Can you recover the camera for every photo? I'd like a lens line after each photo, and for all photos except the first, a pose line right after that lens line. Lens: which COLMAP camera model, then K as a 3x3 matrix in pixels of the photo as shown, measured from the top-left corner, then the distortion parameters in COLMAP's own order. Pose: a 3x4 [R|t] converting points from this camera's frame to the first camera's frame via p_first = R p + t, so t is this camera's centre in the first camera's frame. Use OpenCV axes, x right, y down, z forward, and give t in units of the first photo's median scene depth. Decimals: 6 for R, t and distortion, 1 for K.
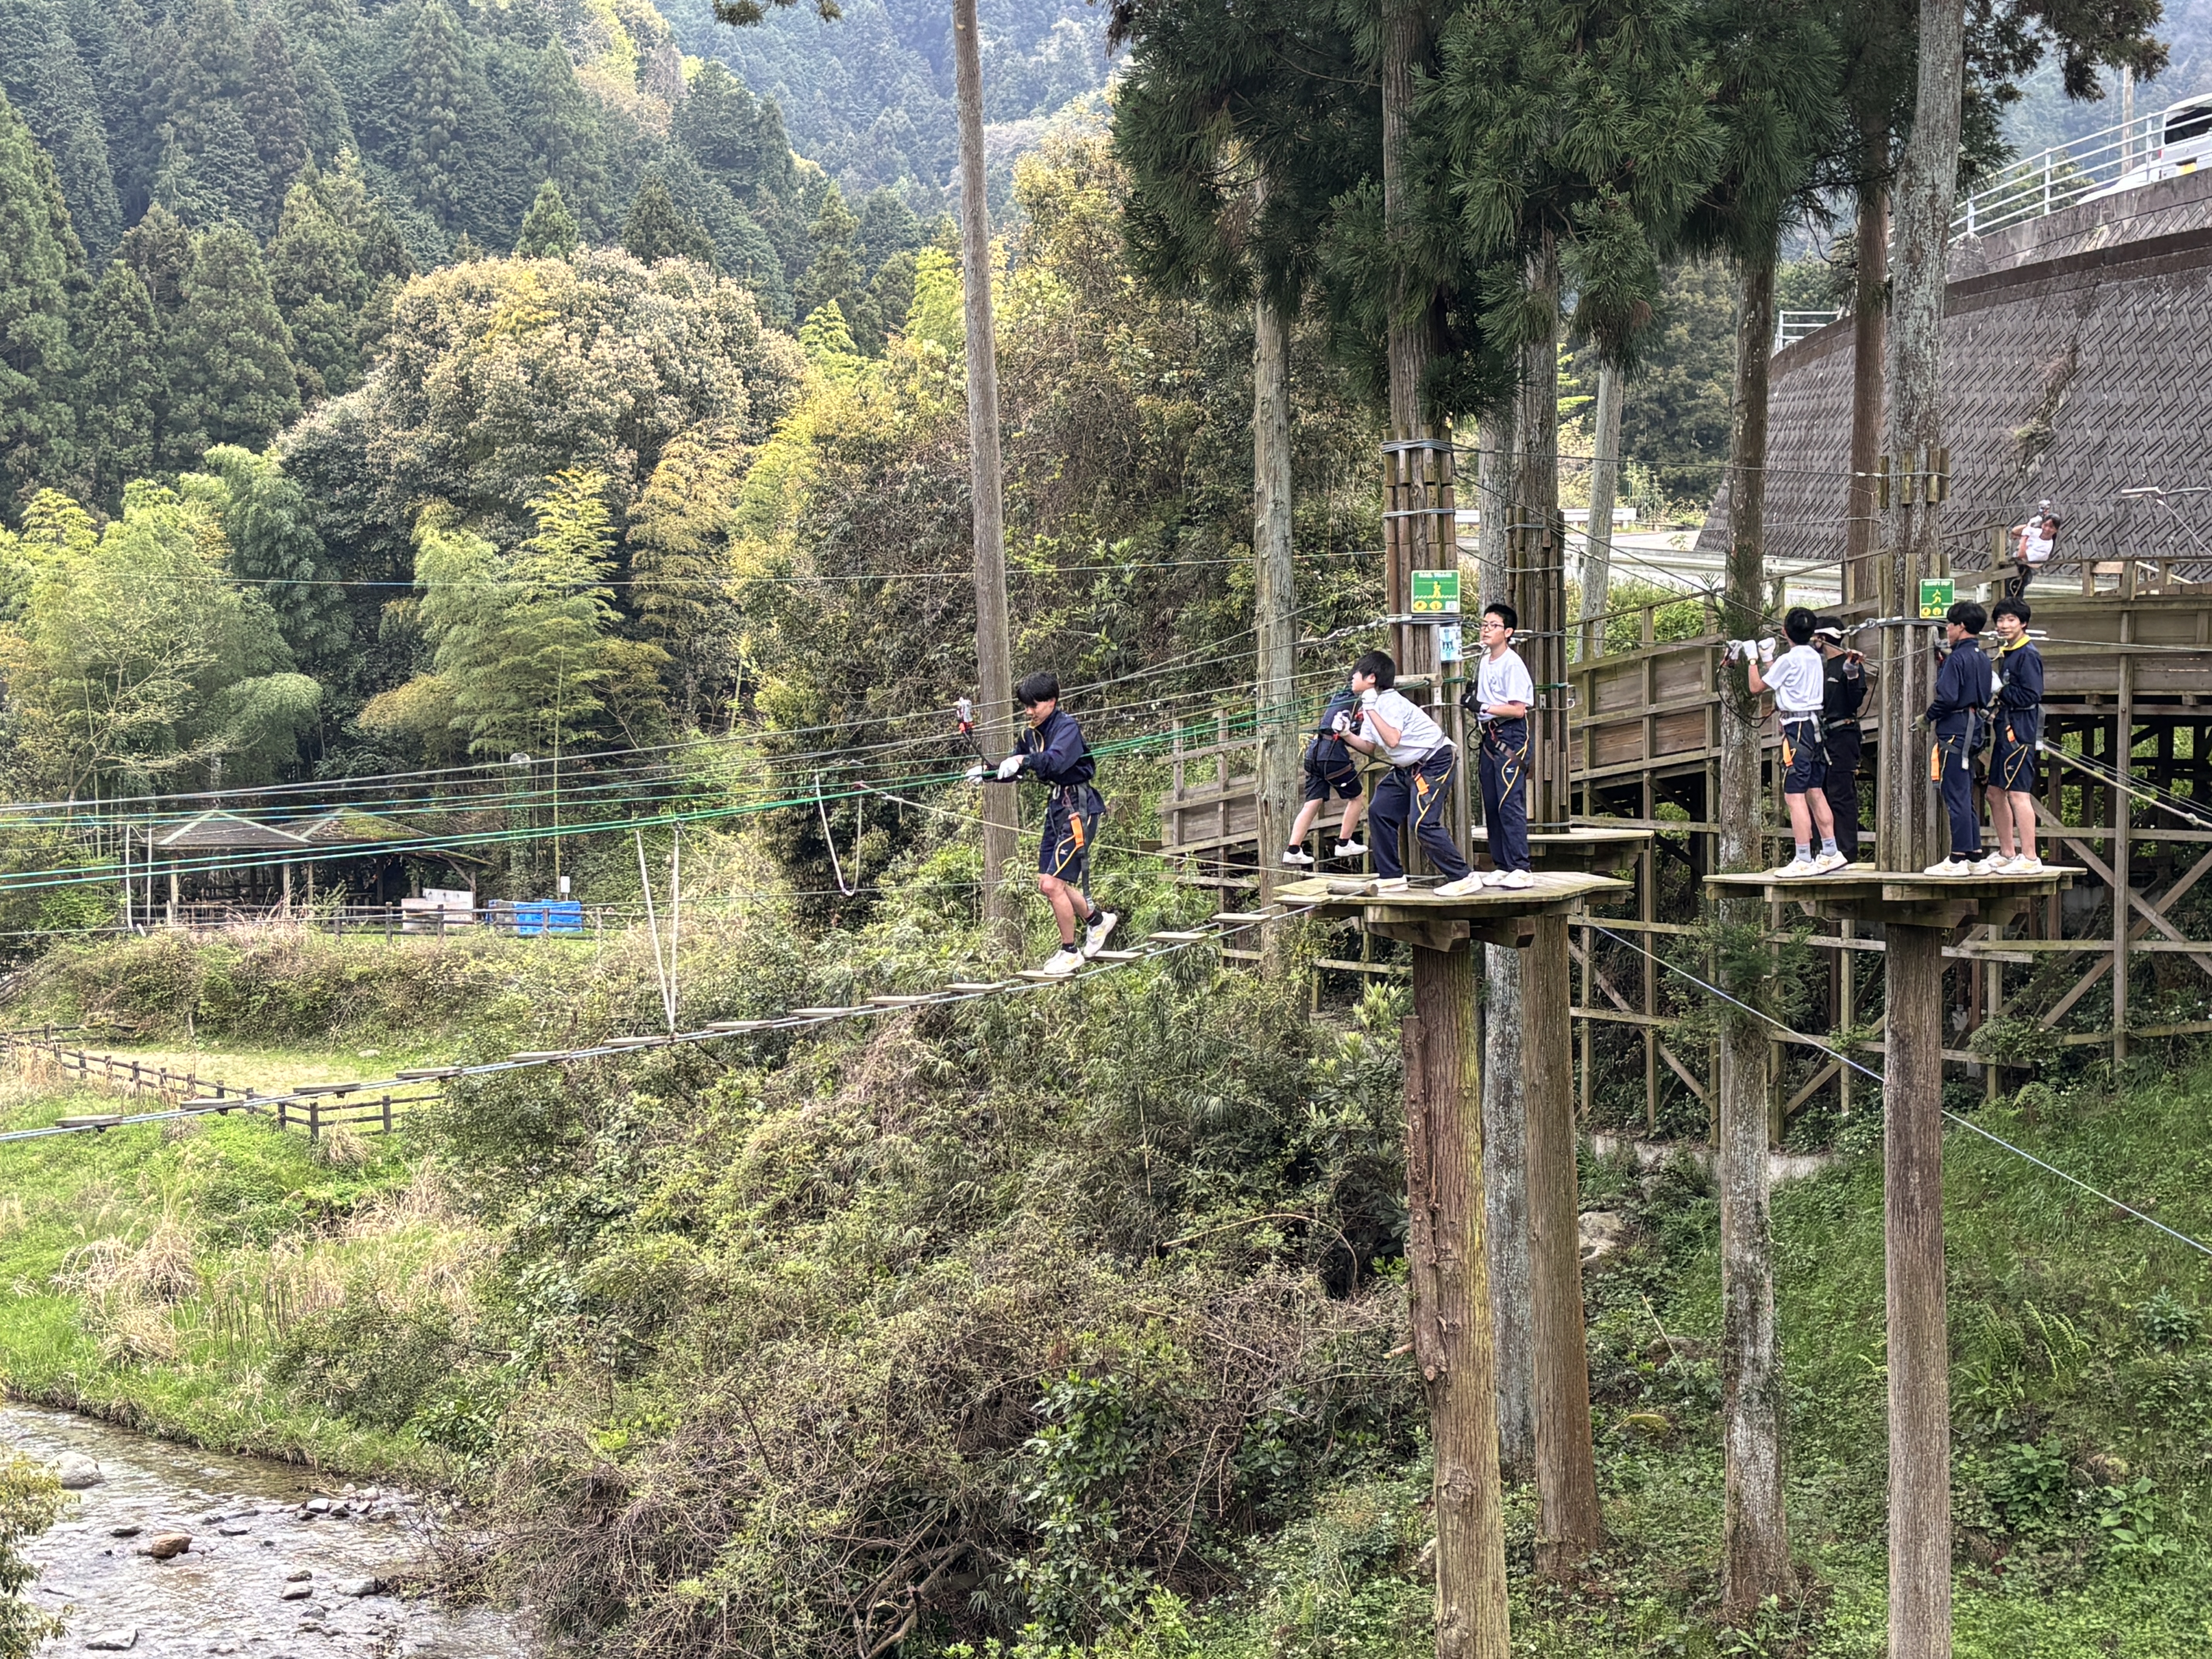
lens RADIAL K [[3286.0, 0, 1108.5], [0, 3286.0, 838.0], [0, 0, 1]] dist [0.248612, -0.969211]
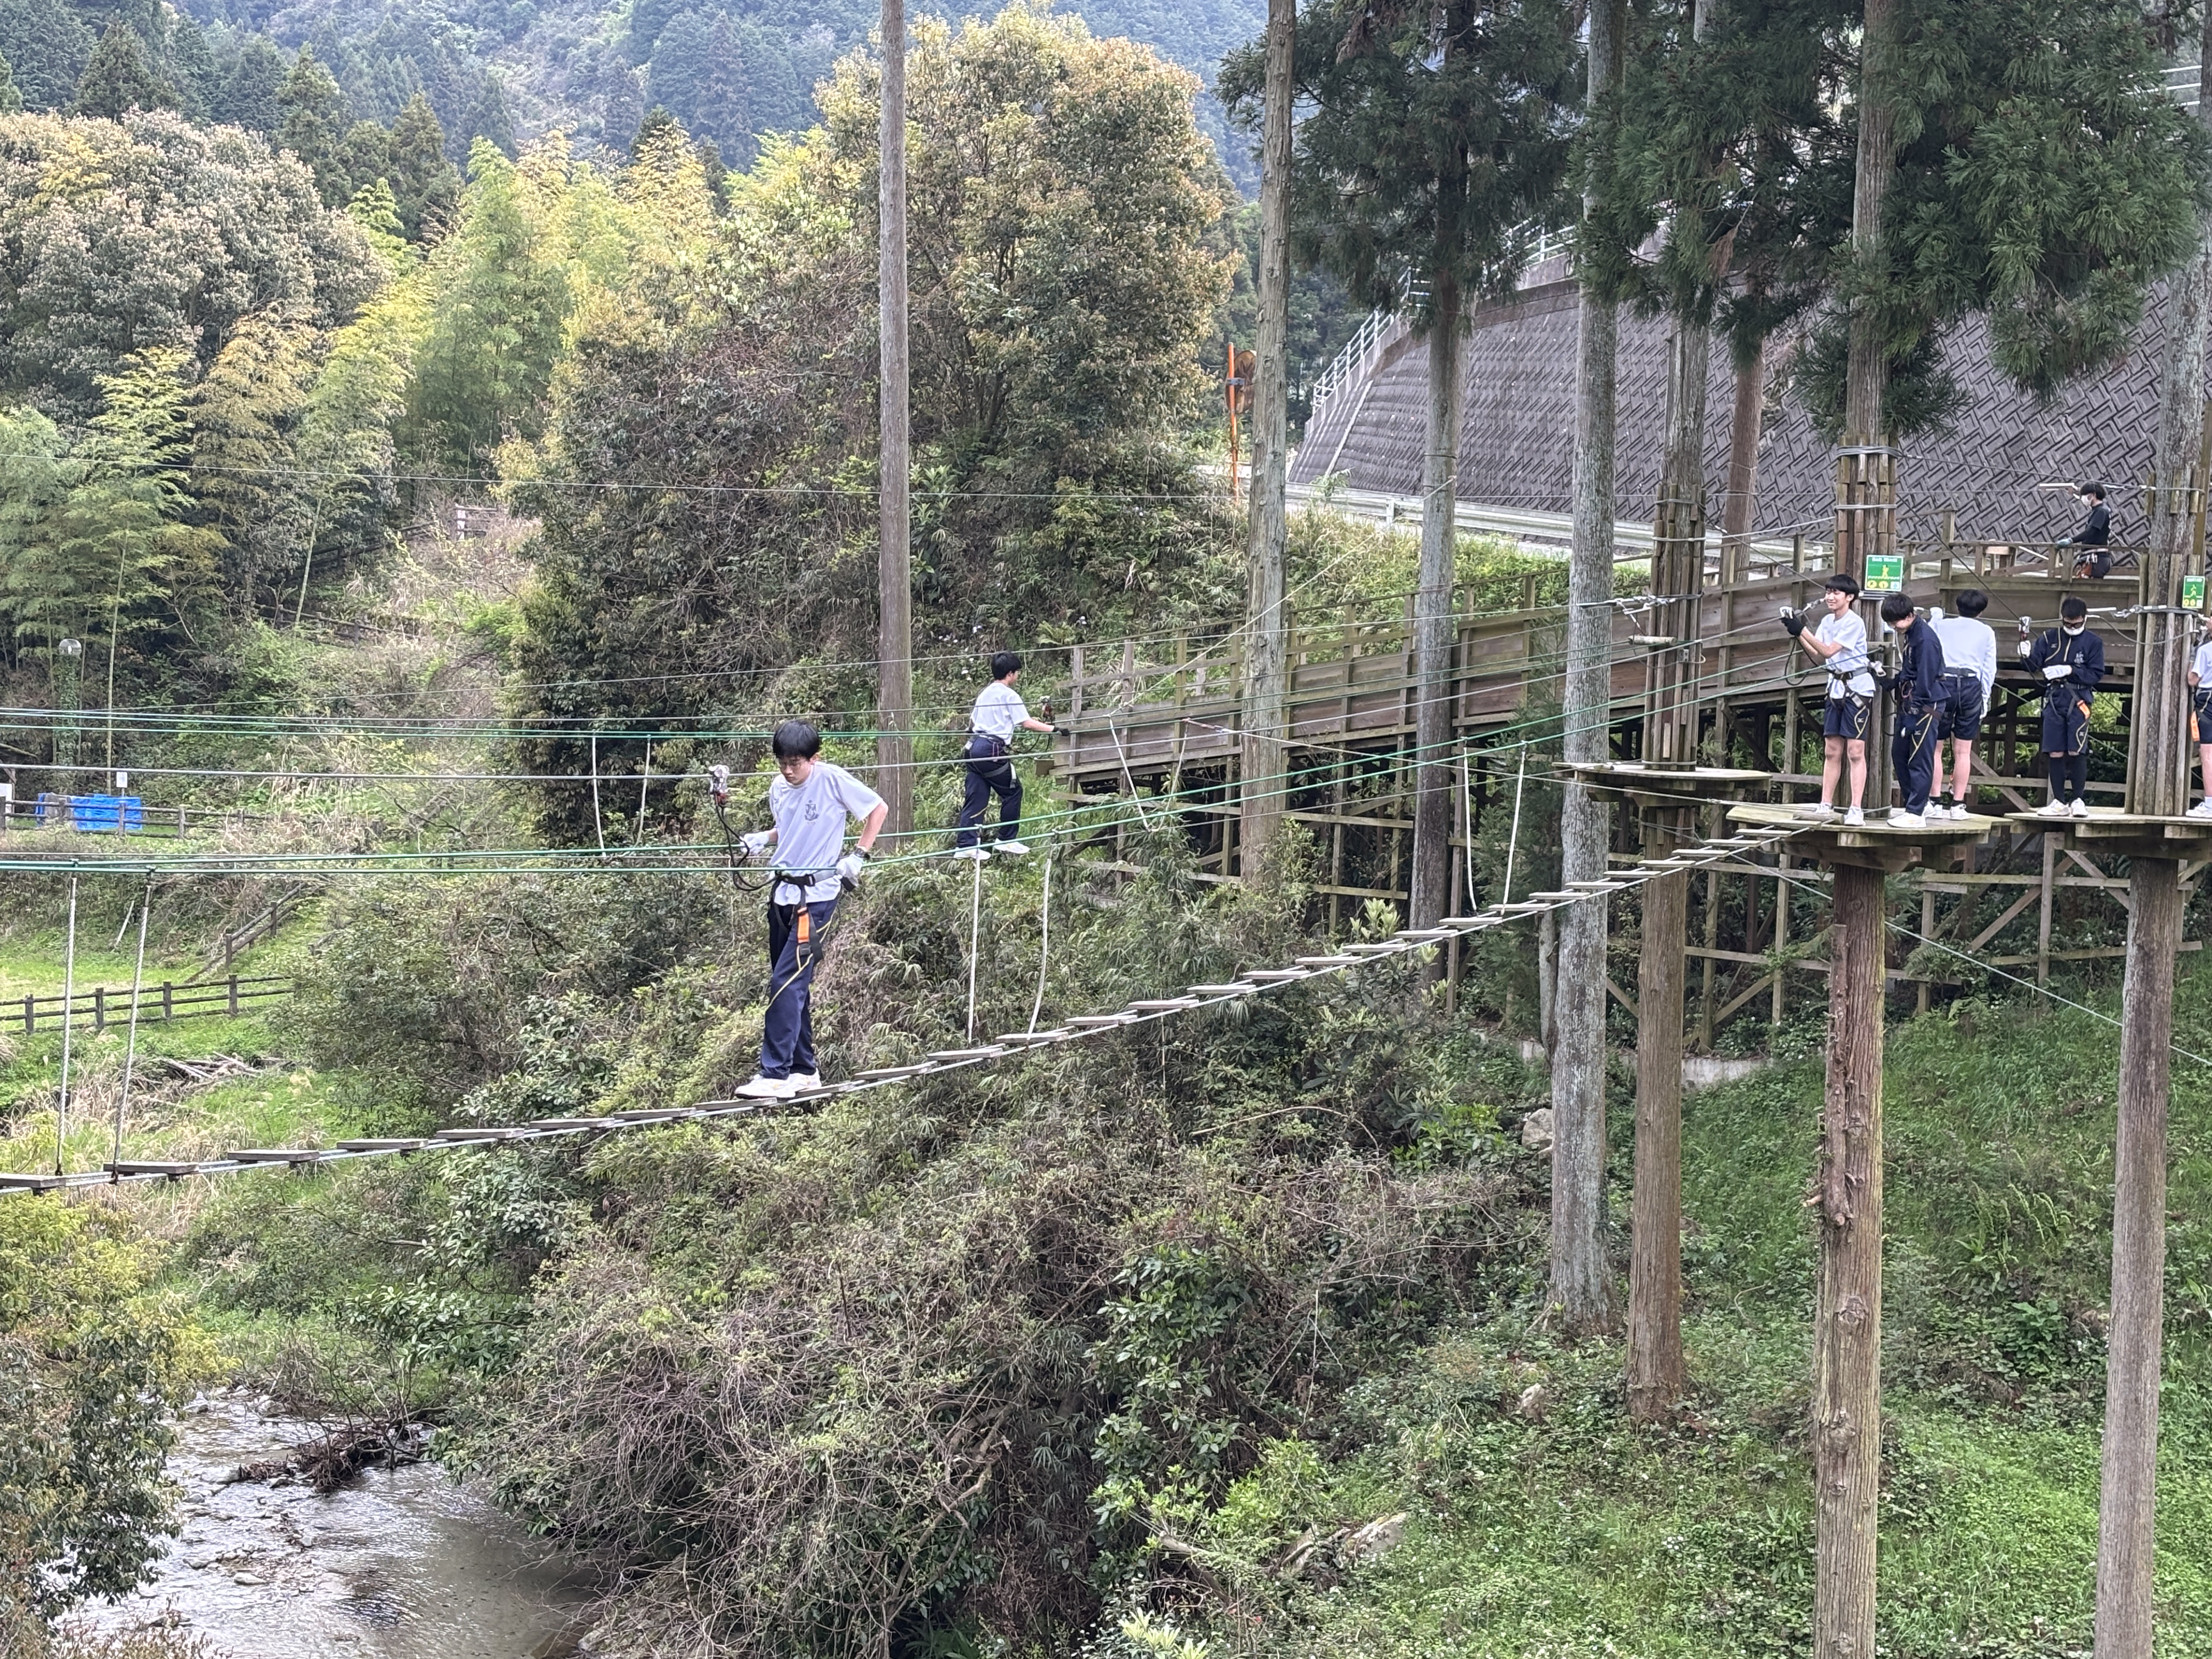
lens RADIAL K [[3438.1, 0, 1106.0], [0, 3438.1, 829.5], [0, 0, 1]] dist [0.243447, -1.019564]
pose [[0.977422, 0.027554, 0.209494, -0.219171], [-0.032077, 0.999319, 0.018223, 0.002433], [-0.208849, -0.024532, 0.977640, -0.091427]]
